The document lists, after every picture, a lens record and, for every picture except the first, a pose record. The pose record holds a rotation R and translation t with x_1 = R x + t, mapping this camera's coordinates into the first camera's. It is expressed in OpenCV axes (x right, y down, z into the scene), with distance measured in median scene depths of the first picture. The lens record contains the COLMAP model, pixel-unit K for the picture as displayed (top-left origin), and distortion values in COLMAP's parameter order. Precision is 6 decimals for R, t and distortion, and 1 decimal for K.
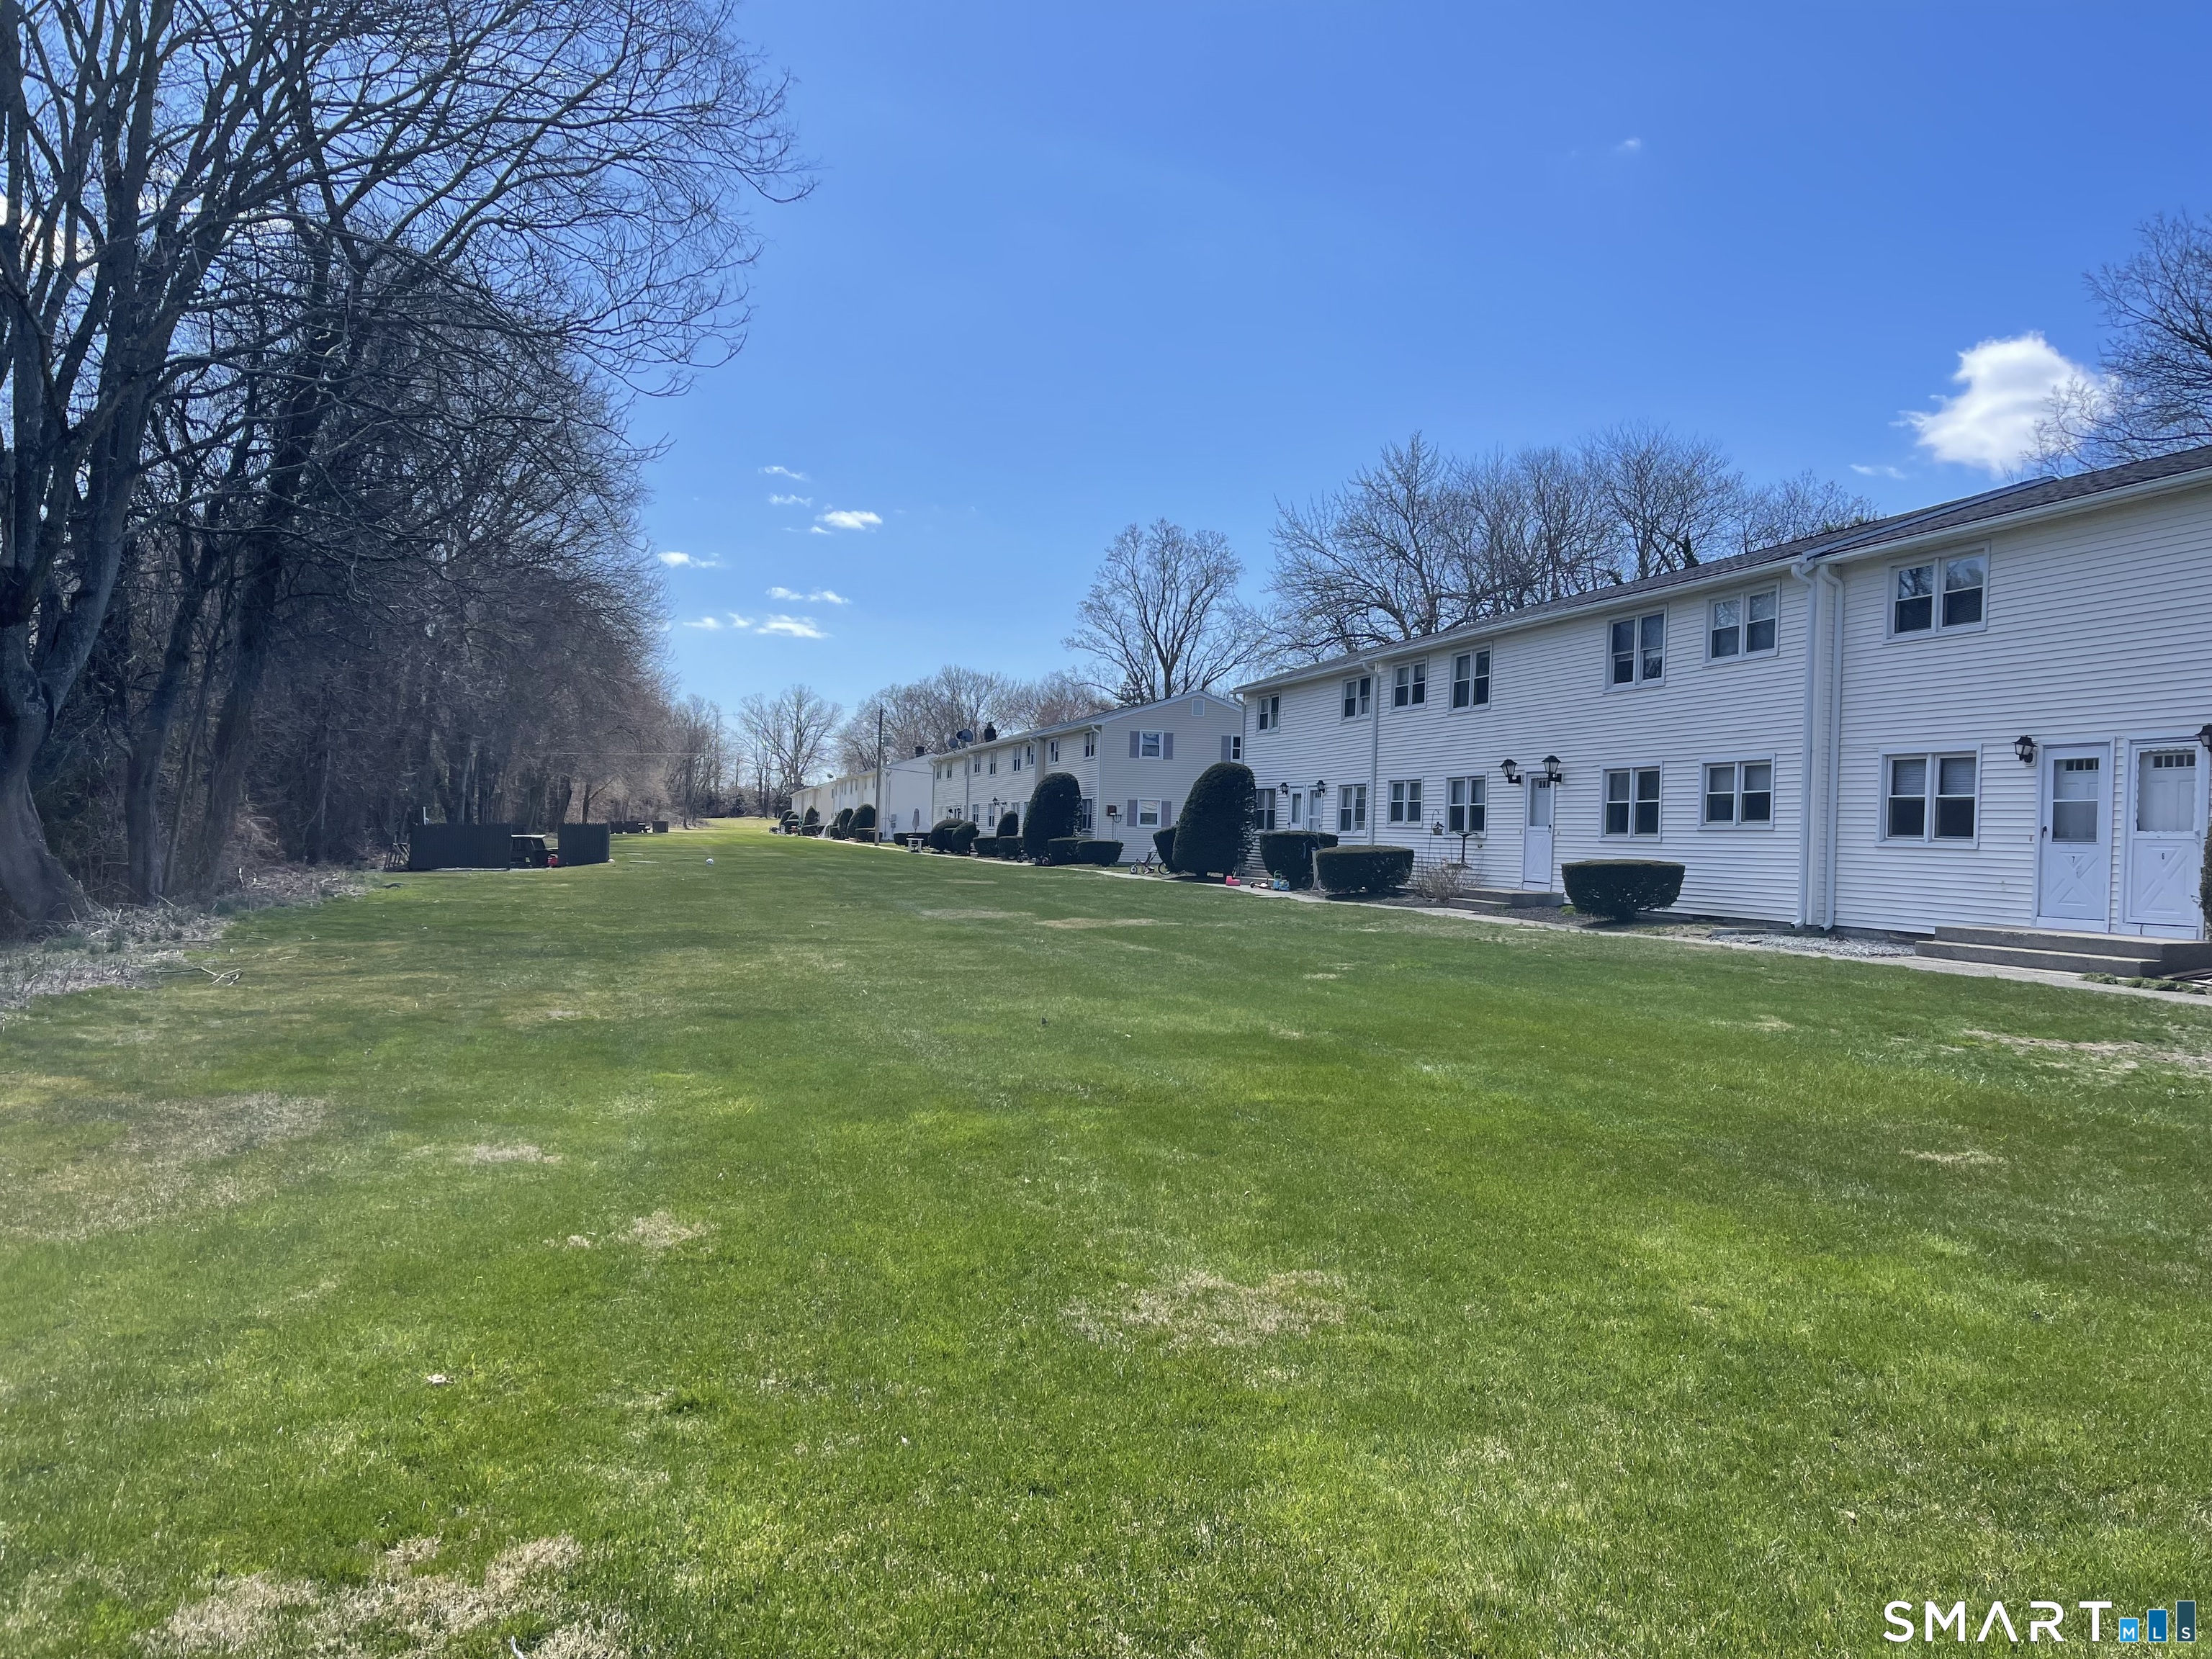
lens RADIAL K [[2053.2, 0, 1106.0], [0, 2053.2, 829.5], [0, 0, 1]] dist [0.004796, 0.004243]
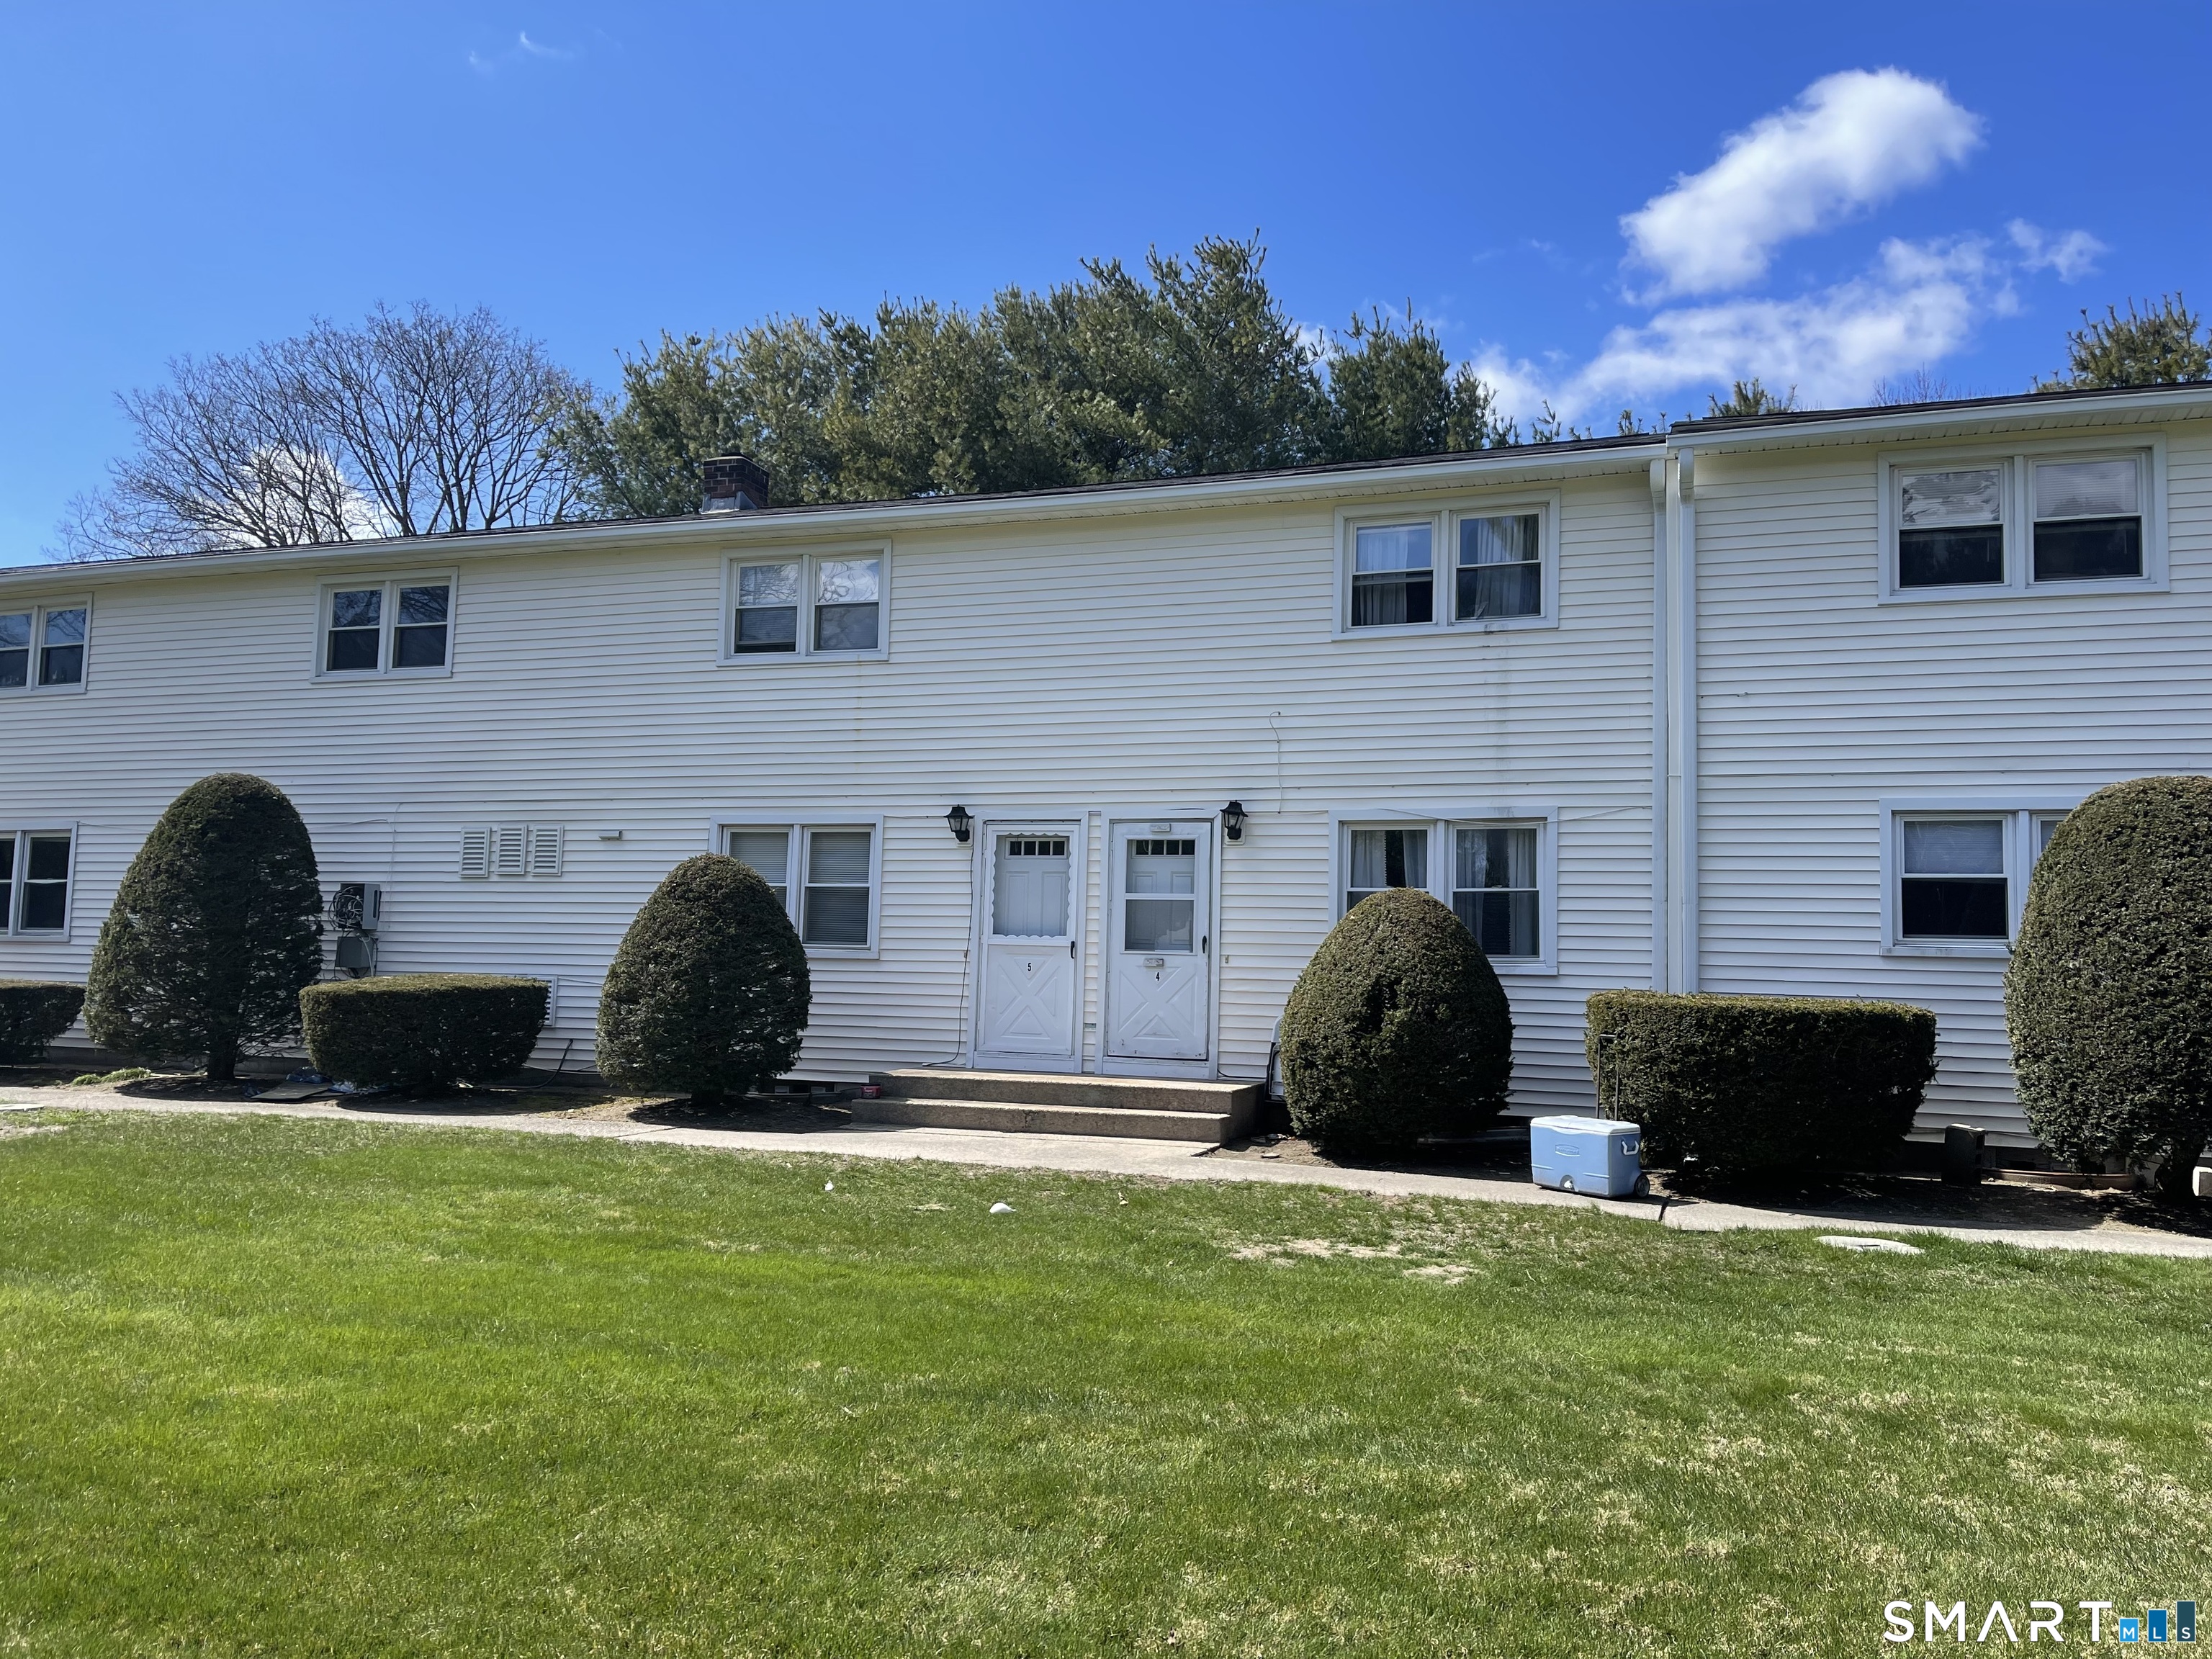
lens RADIAL K [[2053.2, 0, 1106.0], [0, 2053.2, 829.5], [0, 0, 1]] dist [0.004796, 0.004243]
pose [[0.591789, 0.040334, 0.805083, -0.106879], [-0.006012, 0.998940, -0.045627, -0.004321], [-0.806070, 0.022161, 0.591405, 0.528616]]
